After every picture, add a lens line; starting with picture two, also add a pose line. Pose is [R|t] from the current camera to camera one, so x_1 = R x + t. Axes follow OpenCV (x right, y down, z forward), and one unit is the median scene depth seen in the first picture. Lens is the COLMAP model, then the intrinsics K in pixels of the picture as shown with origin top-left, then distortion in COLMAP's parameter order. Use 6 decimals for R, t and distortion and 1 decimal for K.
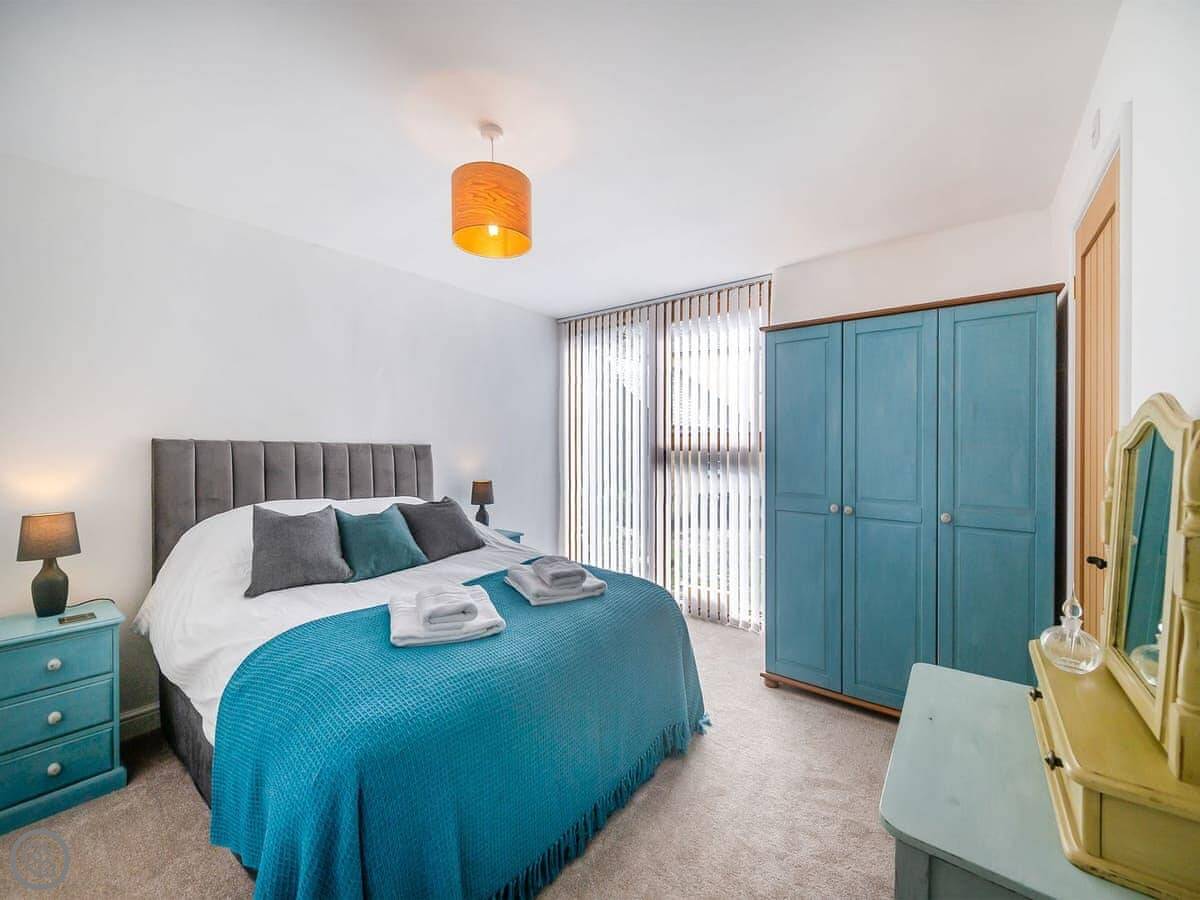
lens RADIAL K [[479.6, 0, 597.5], [0, 479.6, 450.7], [0, 0, 1]] dist [0.001935, 0.000095]
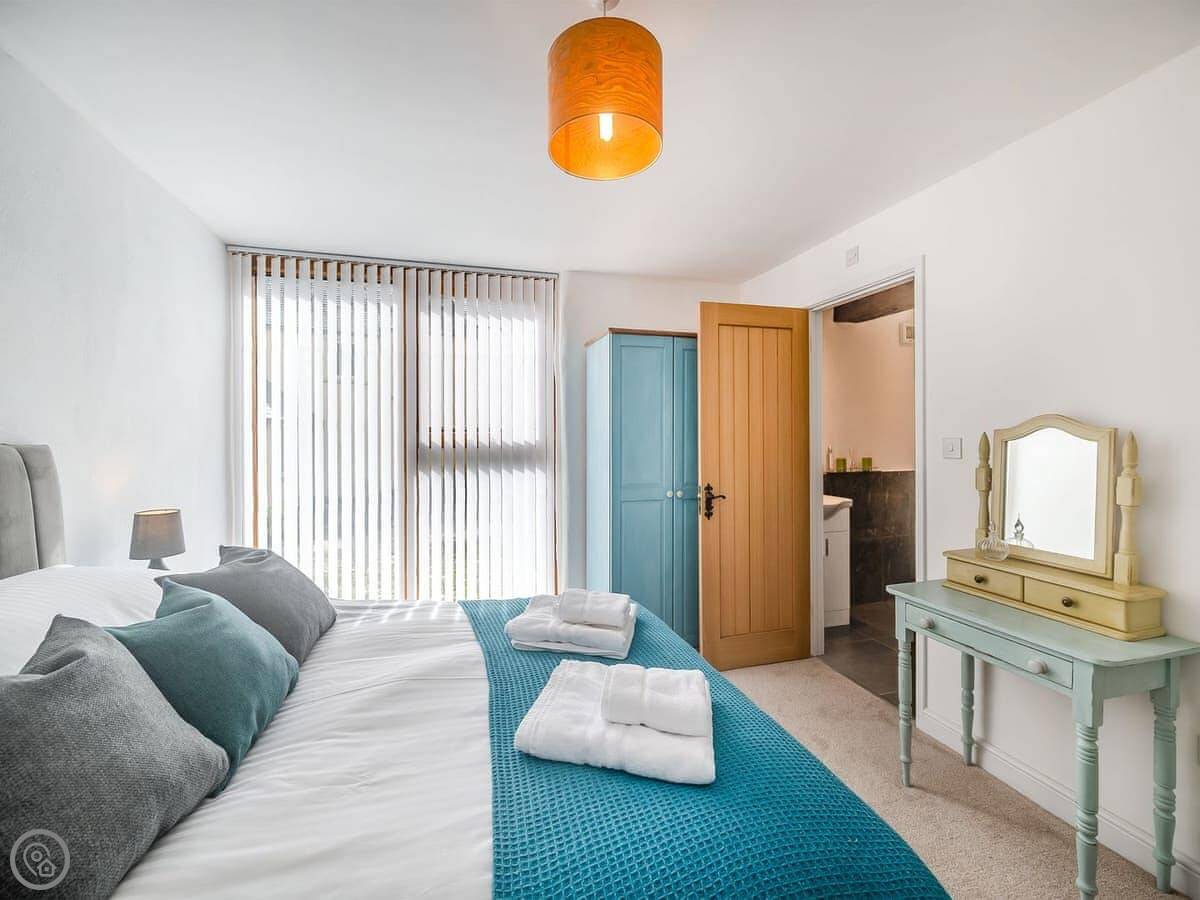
lens RADIAL K [[479.6, 0, 589.9], [0, 479.6, 443.1], [0, 0, 1]] dist [0.001935, 0.000095]
pose [[0.600094, -0.009718, 0.799871, -0.345781], [0.016906, 0.999857, -0.000536, -0.004925], [-0.799751, 0.013844, 0.600172, 0.277013]]
